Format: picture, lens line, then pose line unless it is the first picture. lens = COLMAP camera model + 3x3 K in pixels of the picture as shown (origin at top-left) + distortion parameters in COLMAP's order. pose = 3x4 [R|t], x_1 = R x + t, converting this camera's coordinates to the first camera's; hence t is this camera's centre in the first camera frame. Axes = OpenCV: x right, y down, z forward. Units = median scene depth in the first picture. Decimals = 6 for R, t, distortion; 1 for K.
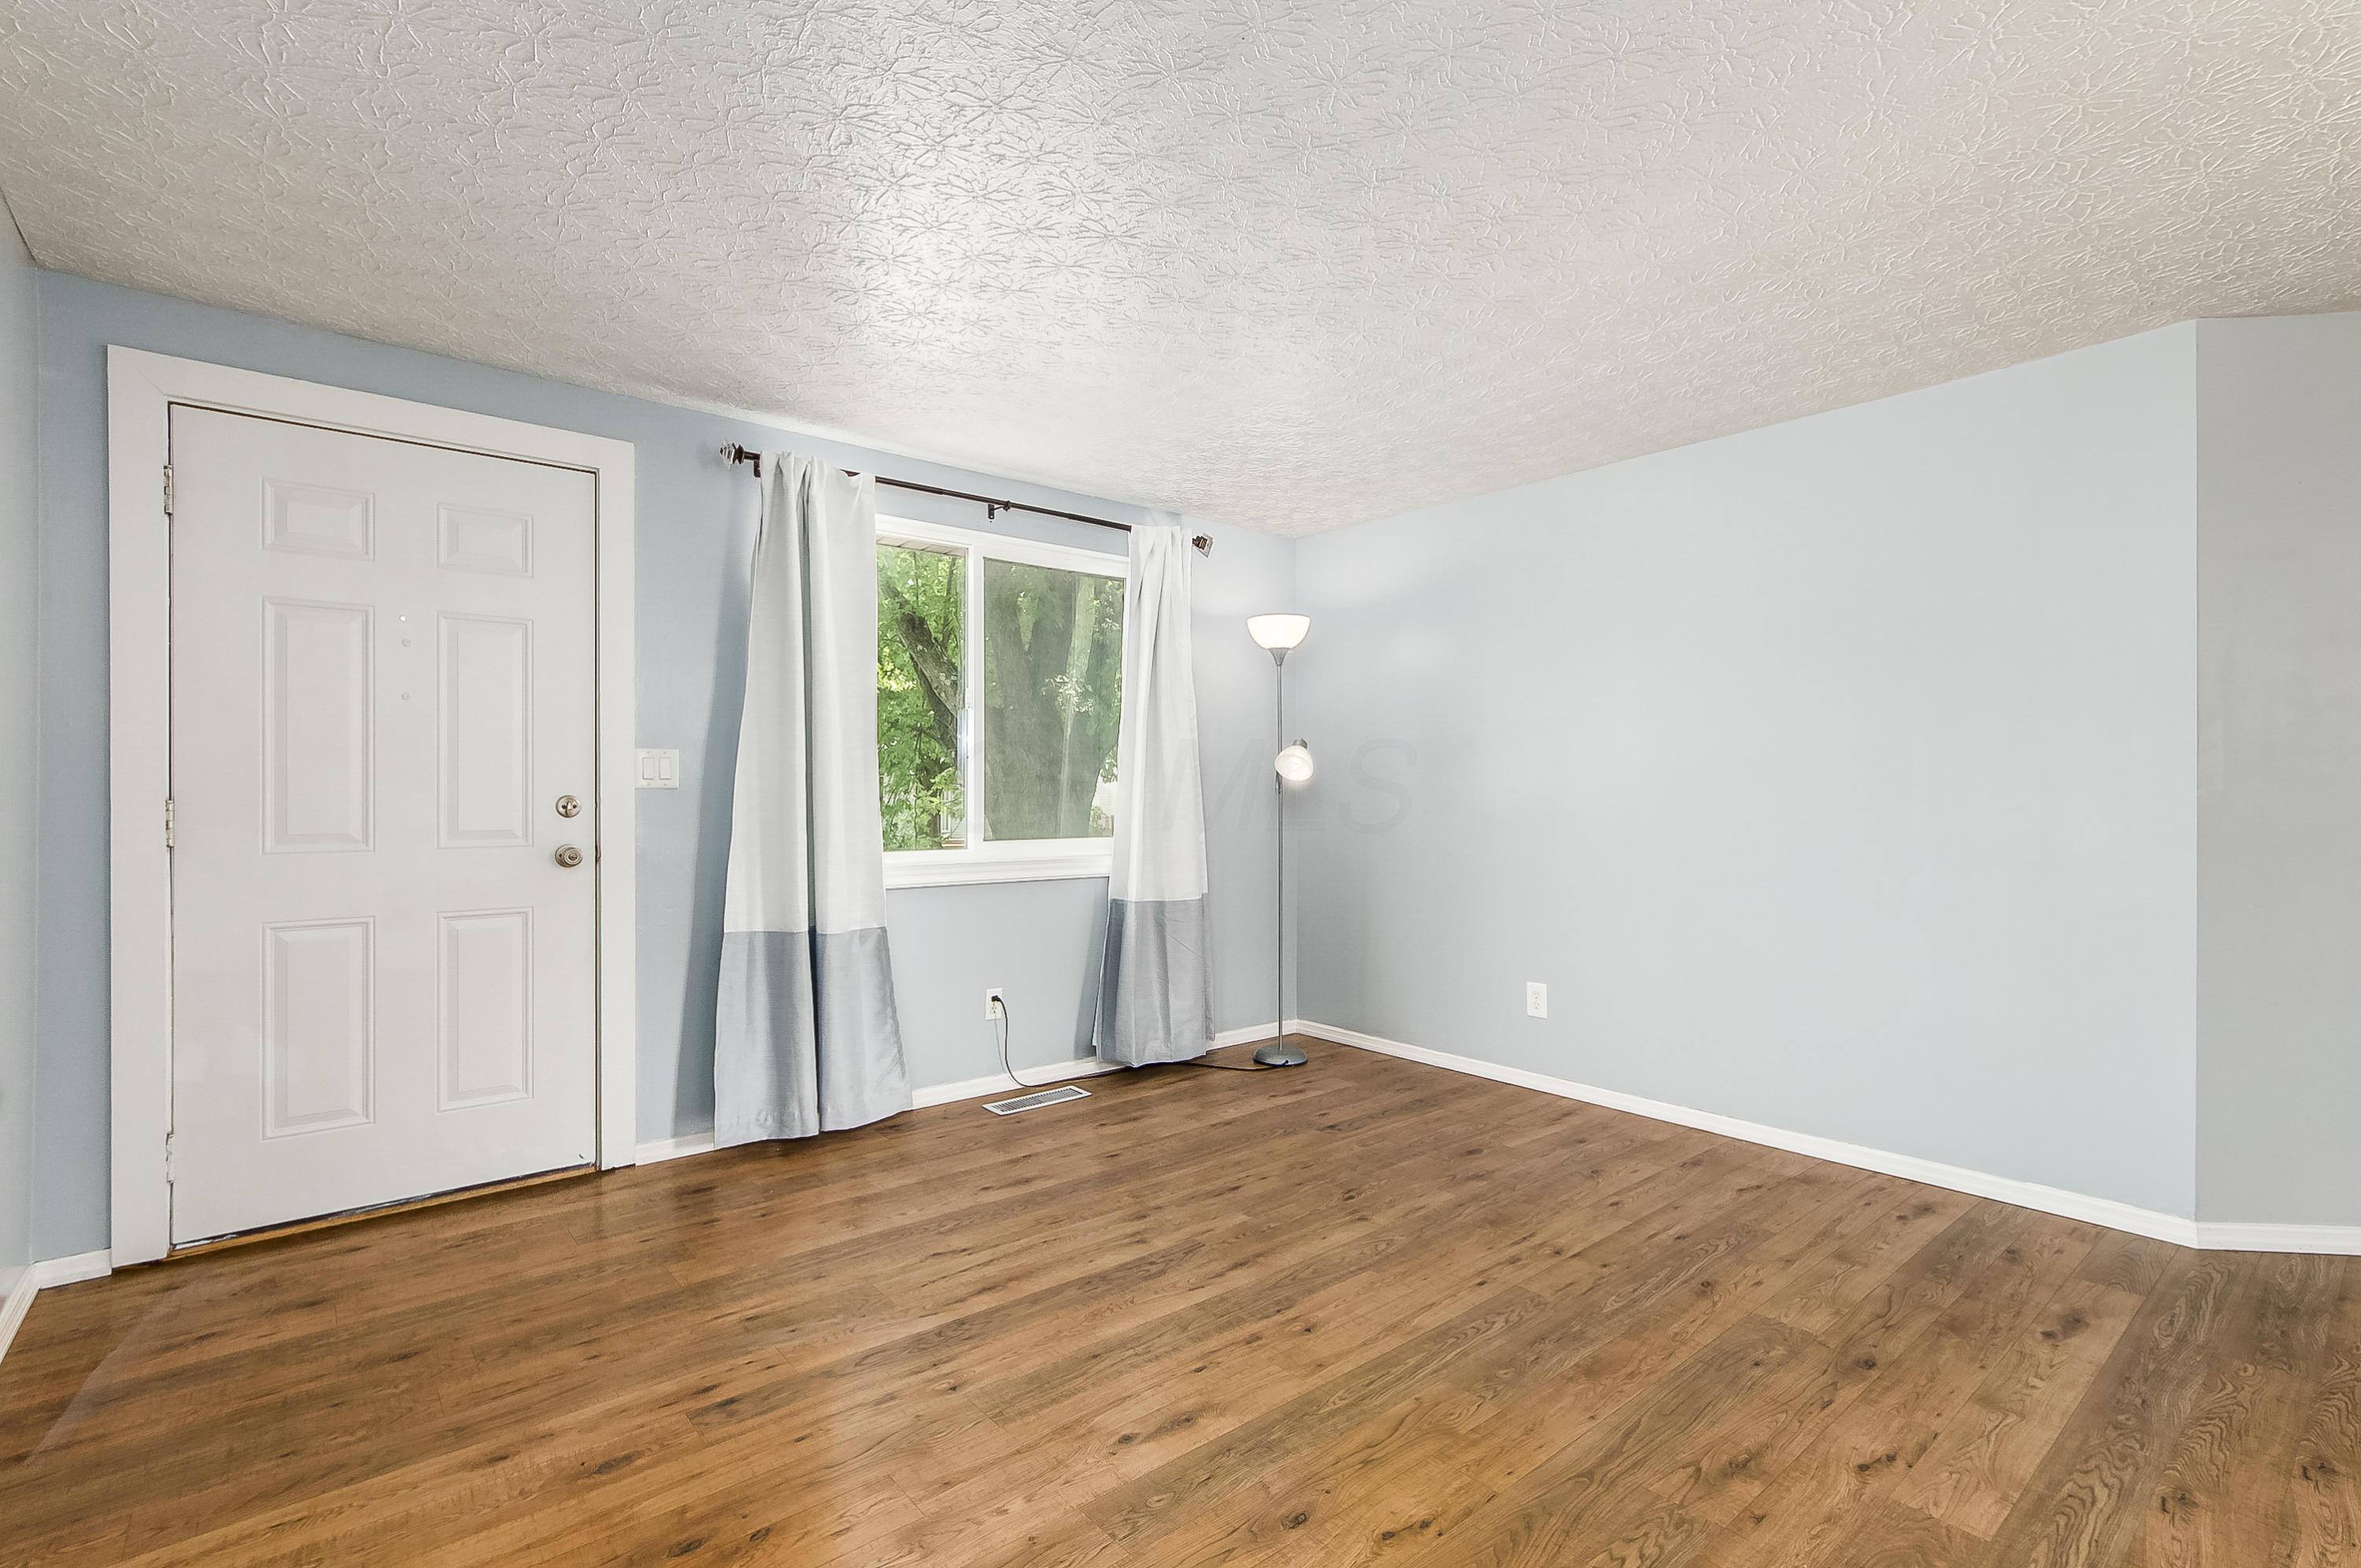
lens RADIAL K [[1081.4, 0, 1182.0], [0, 1081.4, 783.8], [0, 0, 1]] dist [0.001842, 0.000258]
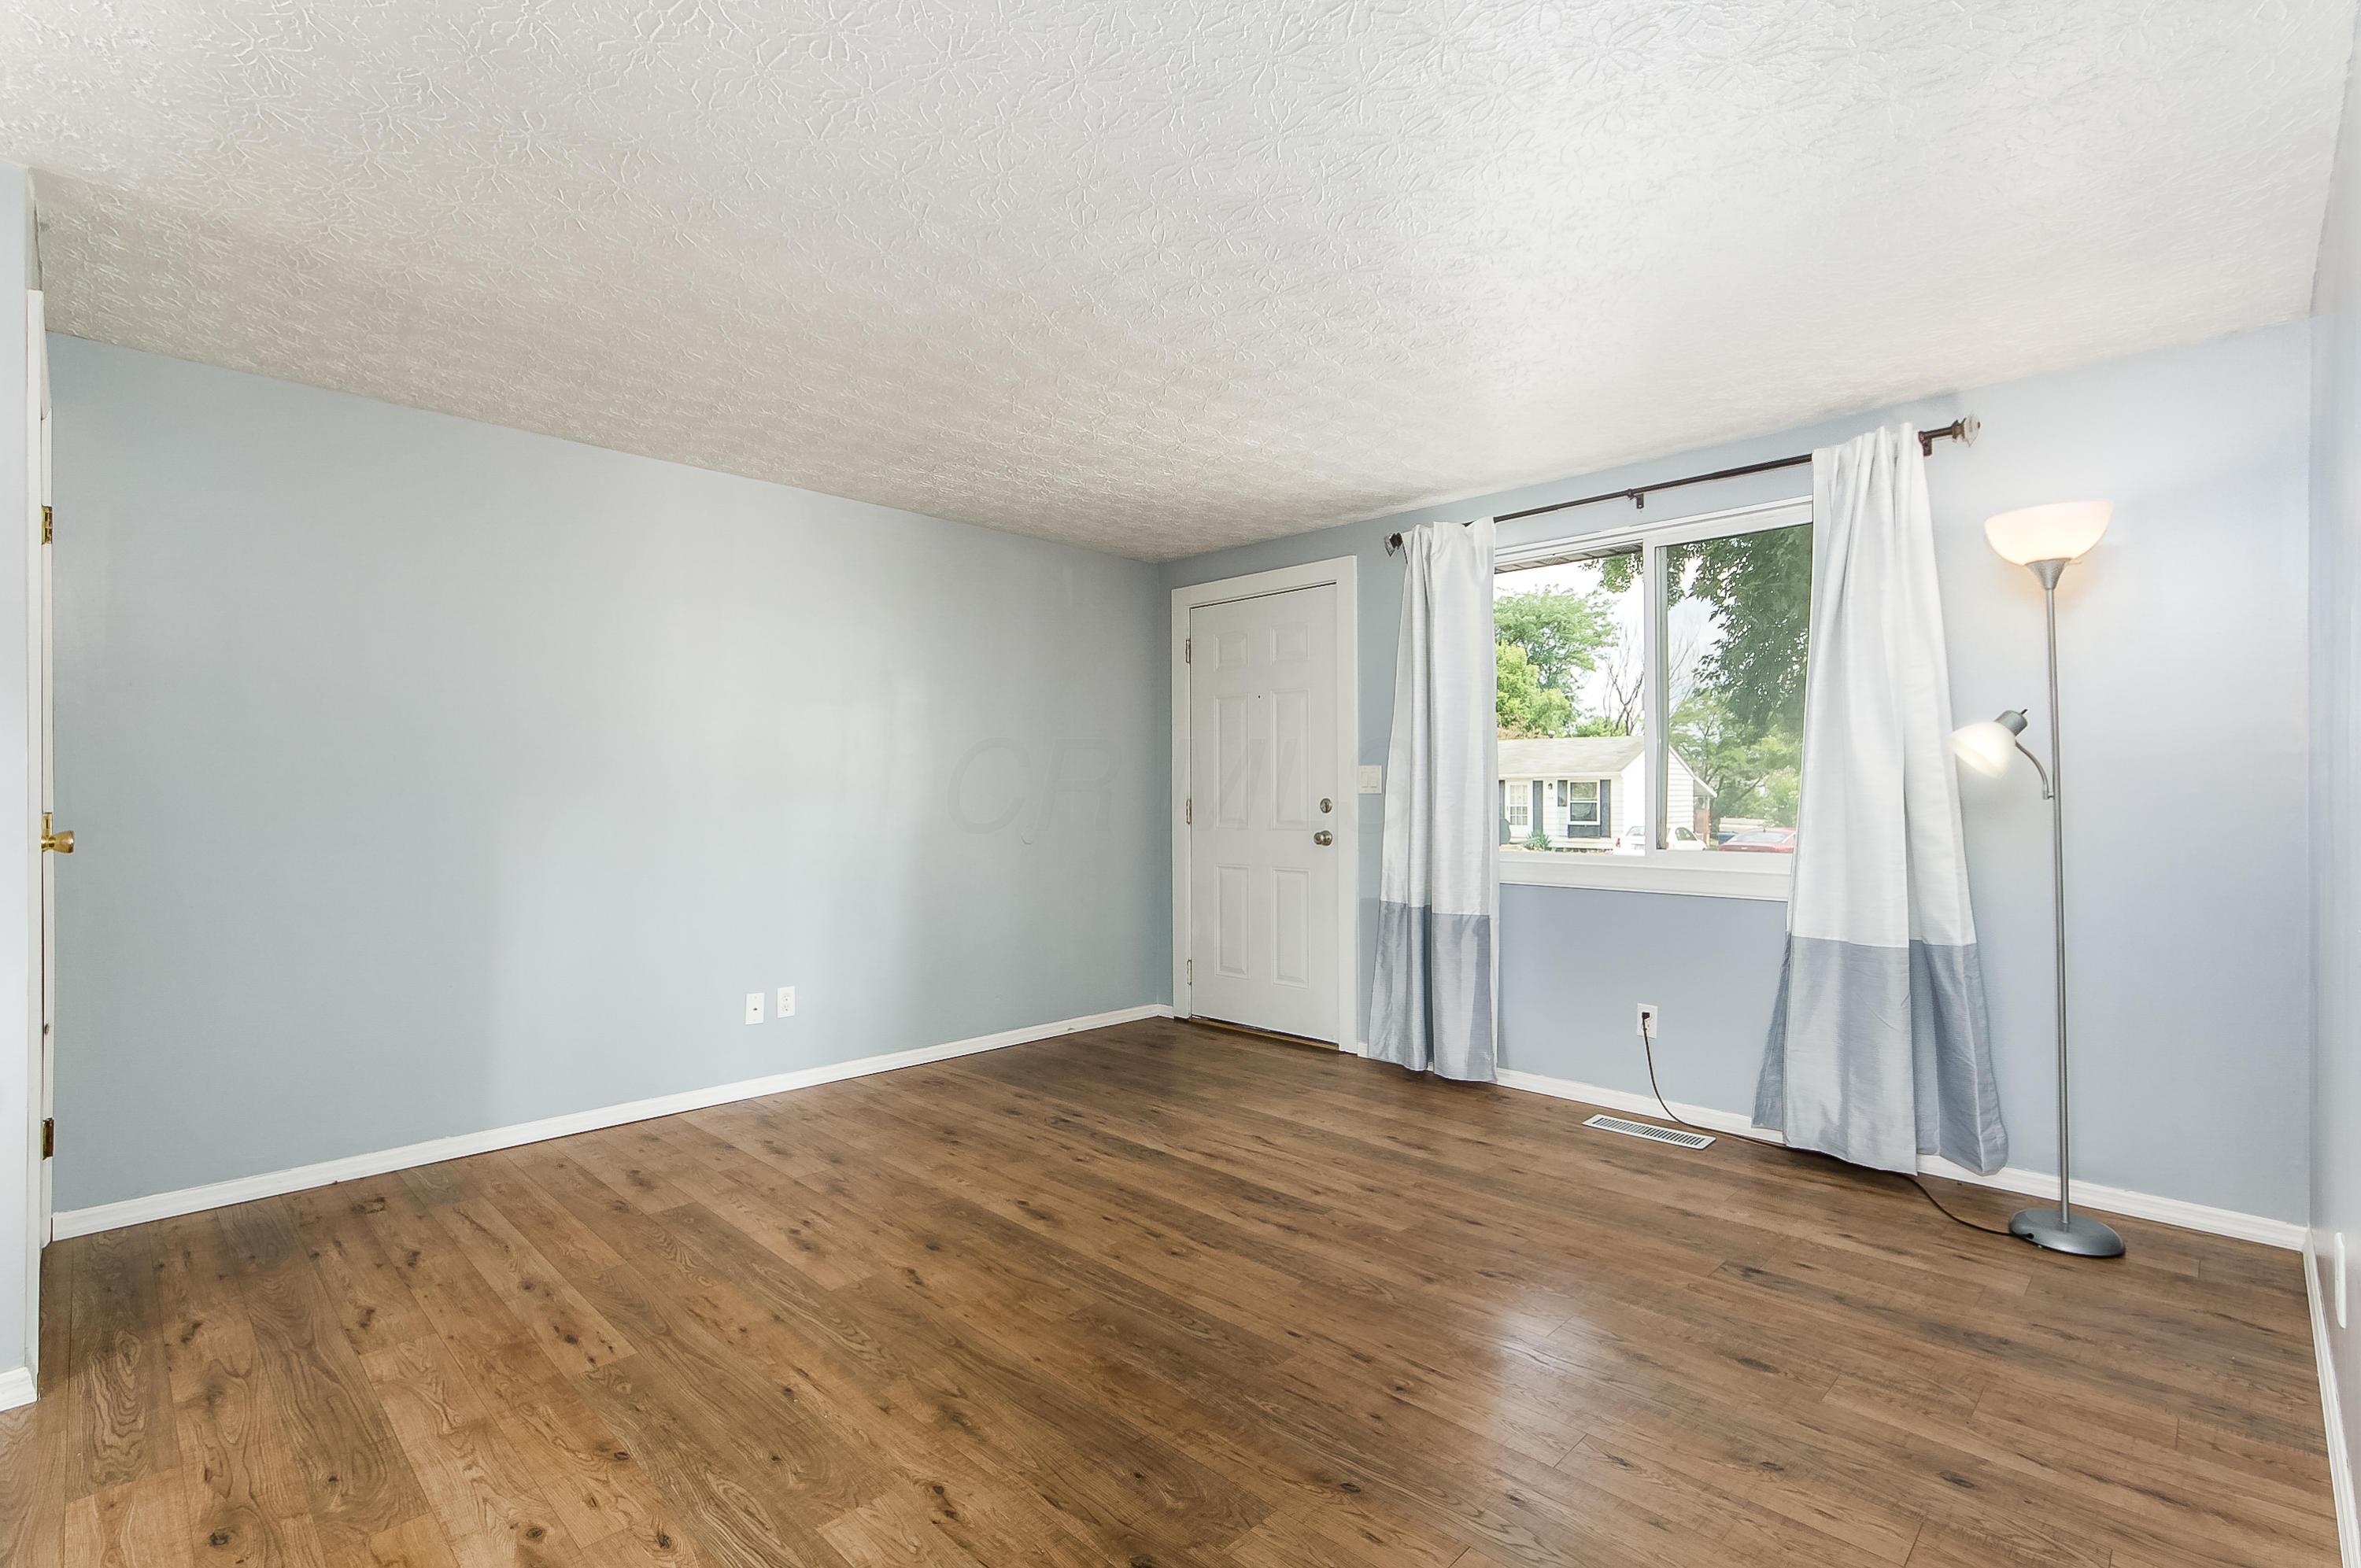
lens RADIAL K [[1081.4, 0, 1180.5], [0, 1081.4, 793.2], [0, 0, 1]] dist [0.001842, 0.000258]
pose [[0.094527, -0.001933, -0.995520, 1.087237], [0.007890, 0.999968, -0.001193, 0.003573], [0.995491, -0.007742, 0.094540, 0.756468]]
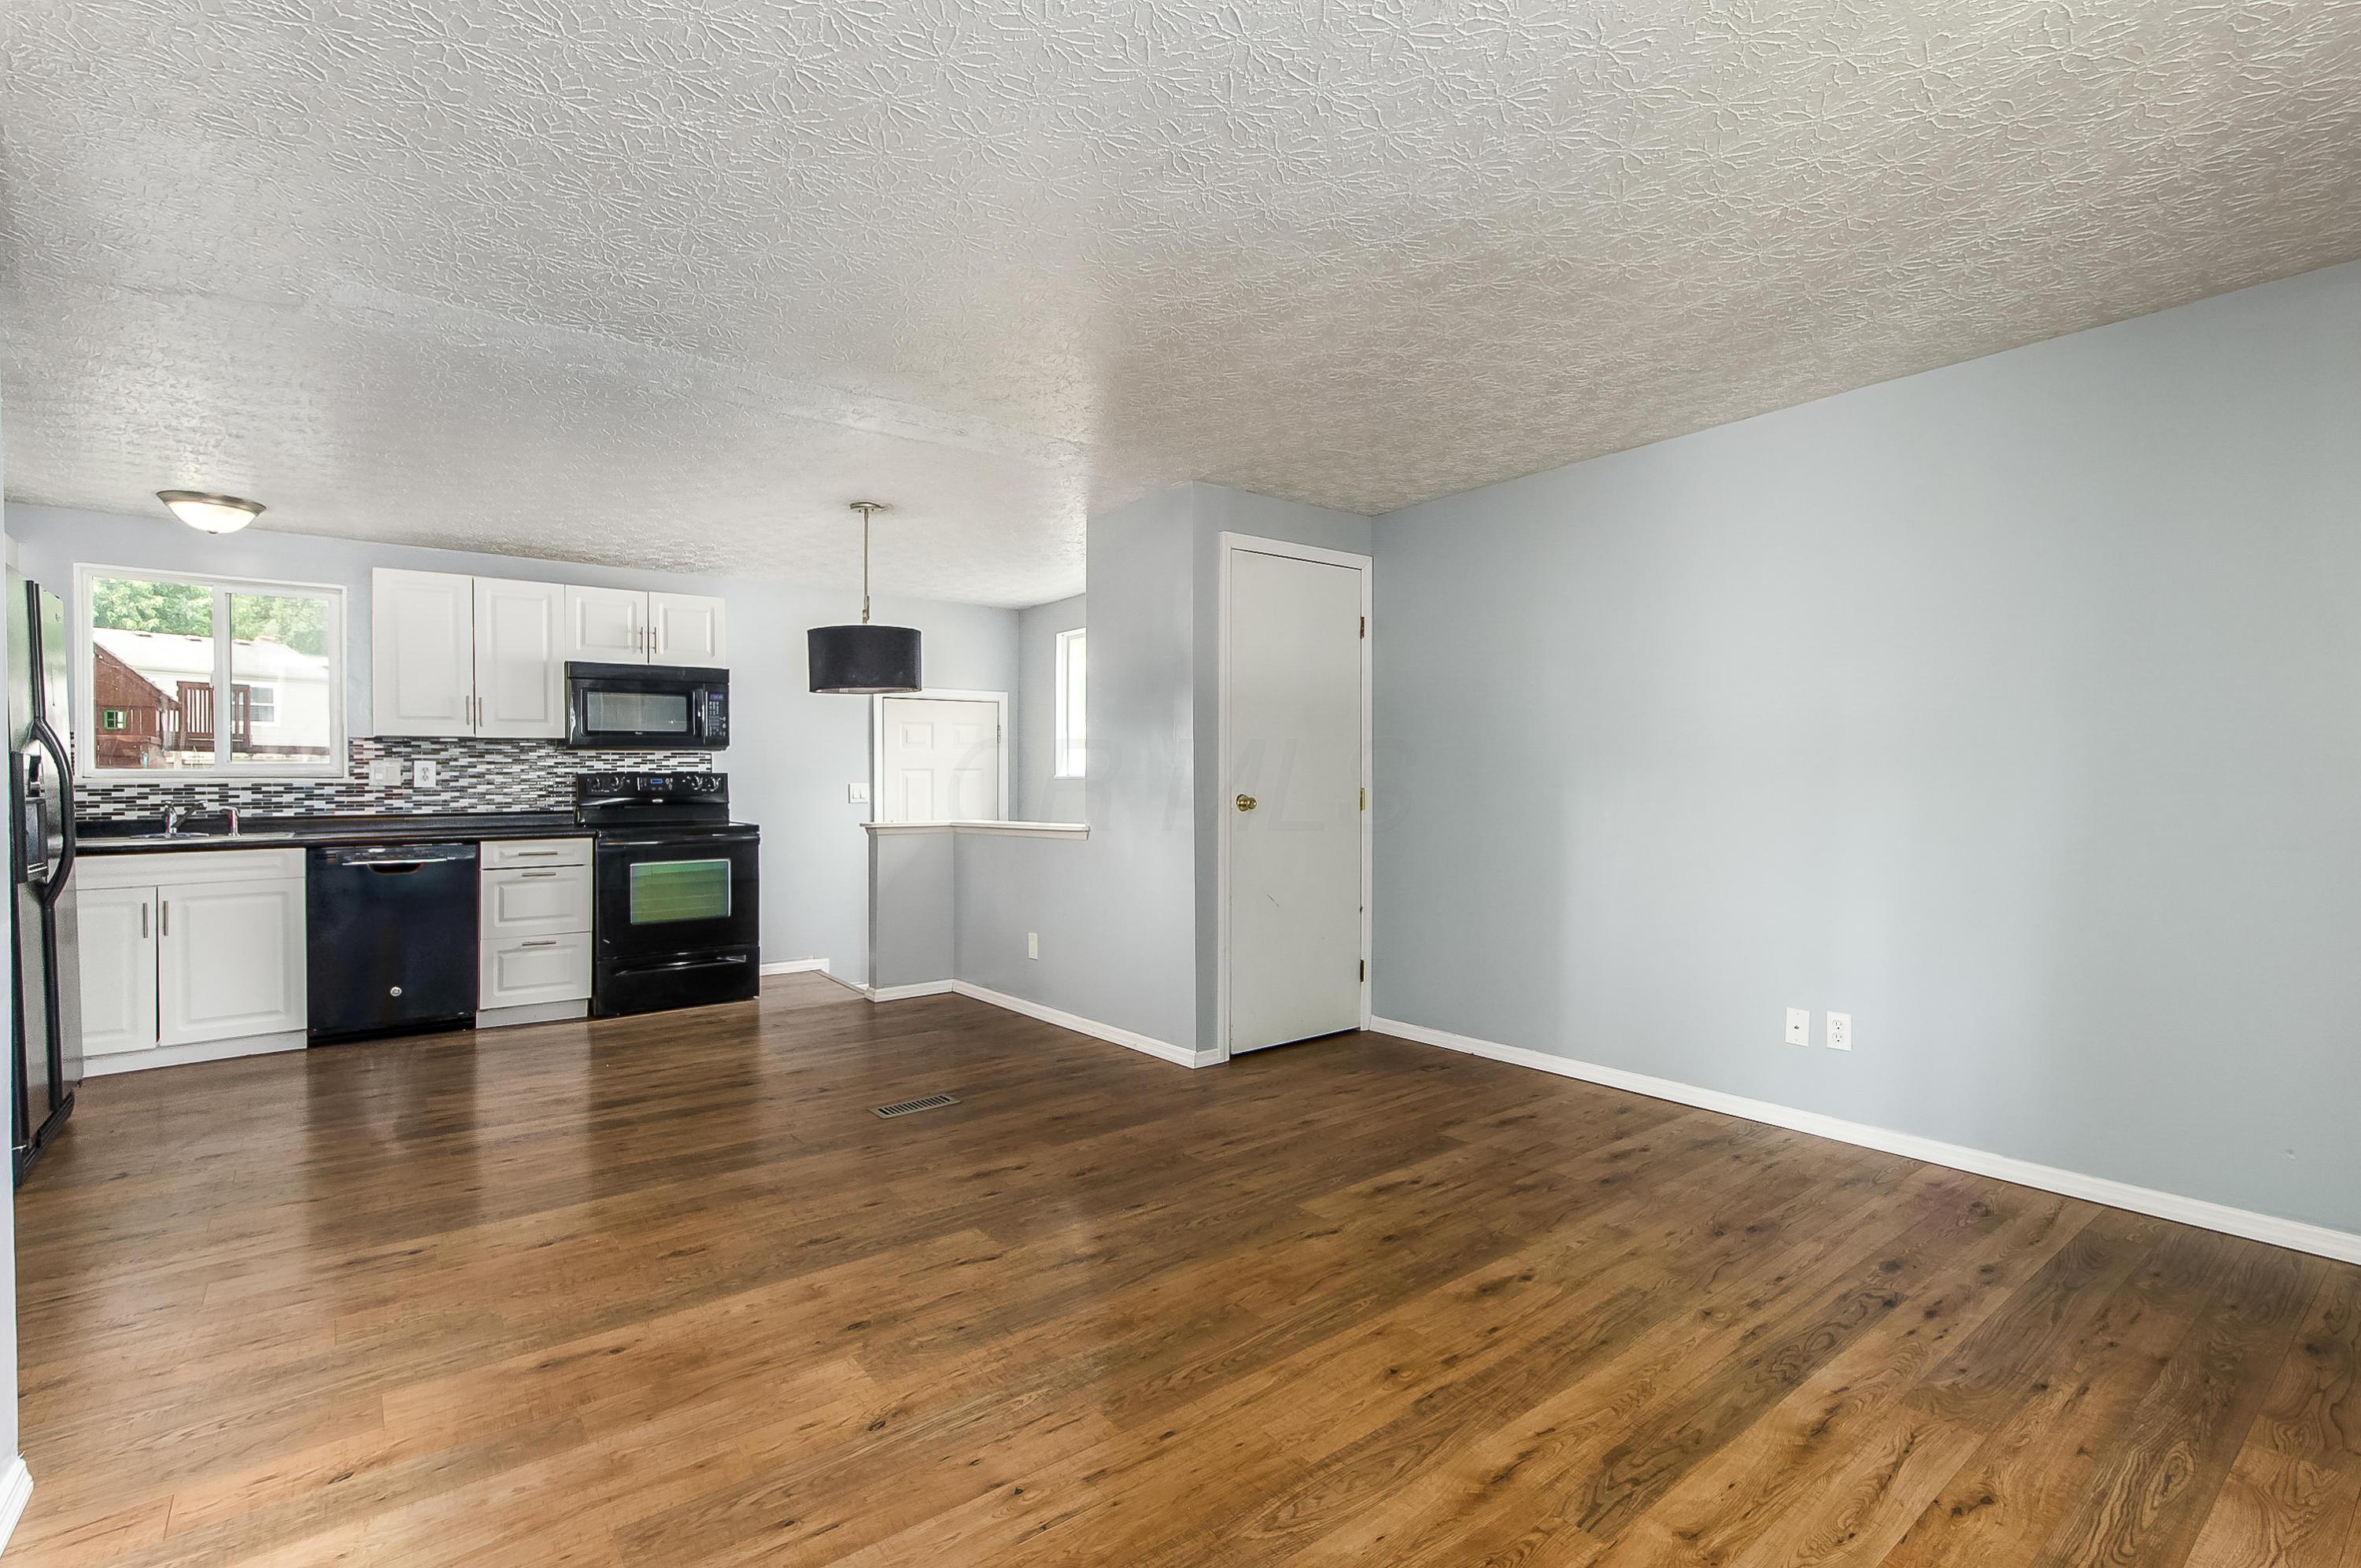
lens RADIAL K [[1081.4, 0, 1177.7], [0, 1081.4, 780.4], [0, 0, 1]] dist [0.001842, 0.000258]
pose [[-0.999317, 0.005328, 0.036577, 0.220609], [0.005051, 0.999958, -0.007663, 0.010225], [-0.036617, -0.007473, -0.999301, 1.617615]]
